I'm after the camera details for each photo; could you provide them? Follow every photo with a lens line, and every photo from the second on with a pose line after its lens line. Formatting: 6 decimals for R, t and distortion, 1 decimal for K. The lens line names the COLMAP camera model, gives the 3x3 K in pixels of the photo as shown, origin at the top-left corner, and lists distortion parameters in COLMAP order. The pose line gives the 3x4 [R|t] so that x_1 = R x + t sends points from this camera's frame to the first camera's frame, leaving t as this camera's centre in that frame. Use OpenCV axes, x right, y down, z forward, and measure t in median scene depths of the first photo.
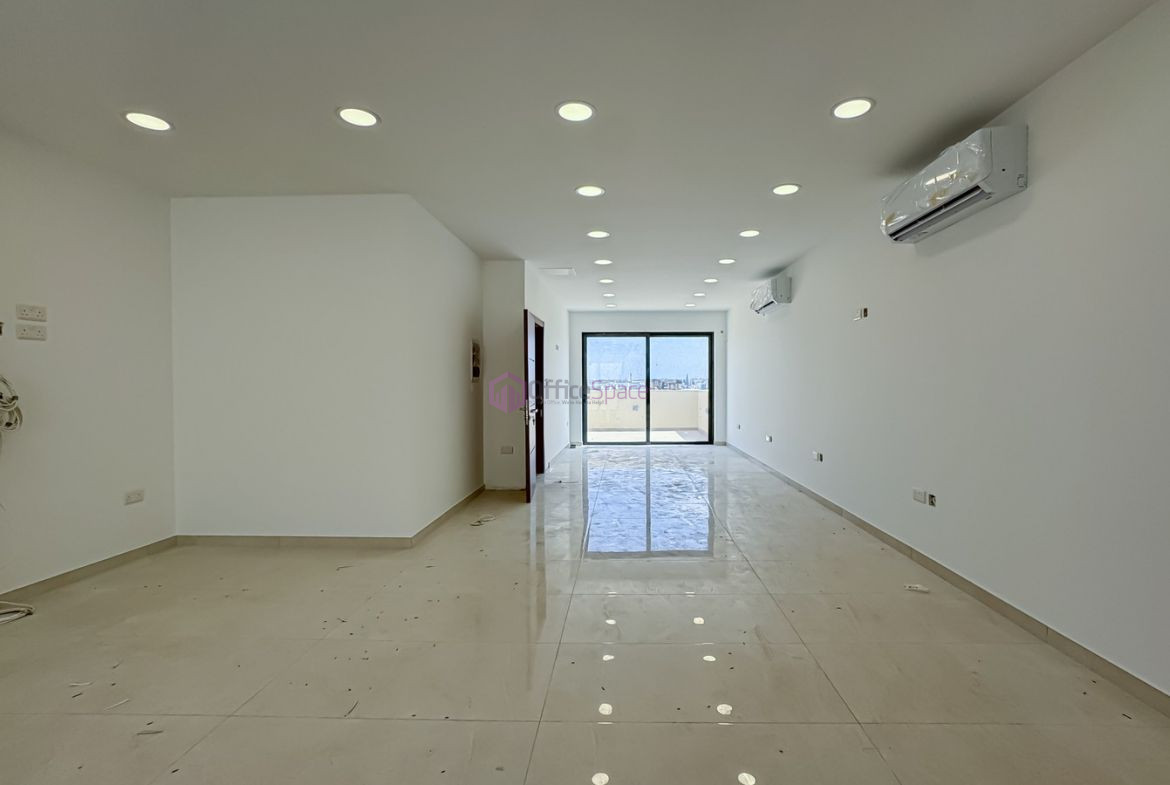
lens RADIAL K [[516.9, 0, 588.1], [0, 516.9, 393.9], [0, 0, 1]] dist [-0.000123, 0.000519]
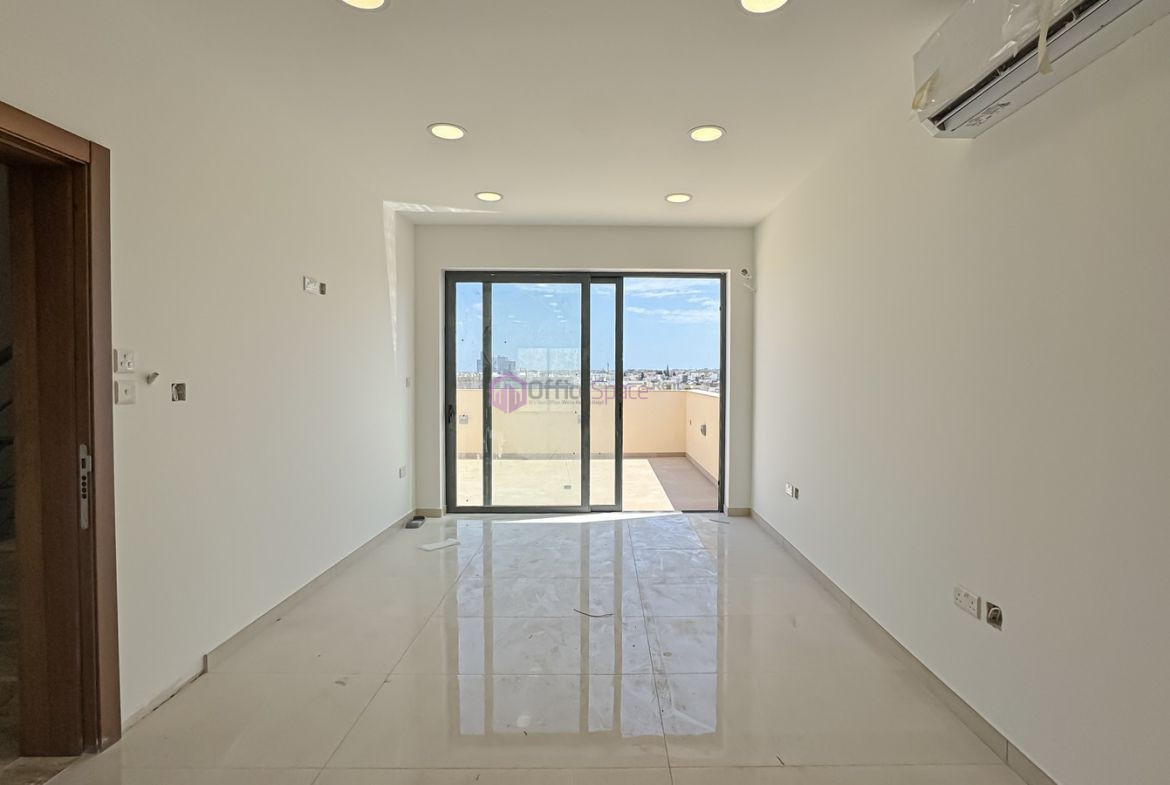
lens RADIAL K [[512.5, 0, 595.3], [0, 512.5, 392.8], [0, 0, 1]] dist [-0.000088, 0.000660]
pose [[0.998776, 0.005098, 0.049194, 0.163804], [-0.005959, 0.999831, 0.017367, -0.030136], [-0.049097, -0.017639, 0.998638, 0.862626]]
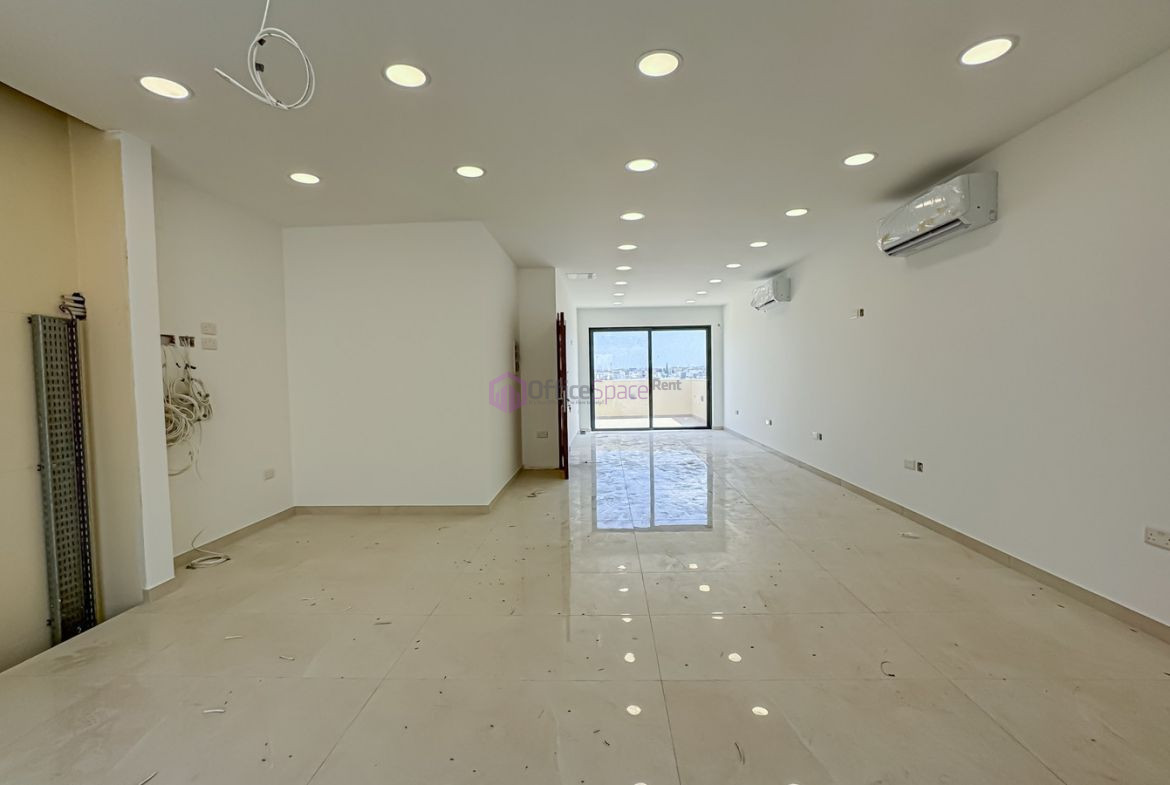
lens RADIAL K [[513.8, 0, 559.3], [0, 513.8, 395.9], [0, 0, 1]] dist [0.000127, 0.000082]
pose [[0.999806, -0.014871, -0.012909, -0.100770], [0.015172, 0.999607, 0.023571, -0.003615], [0.012554, -0.023763, 0.999639, -0.132518]]
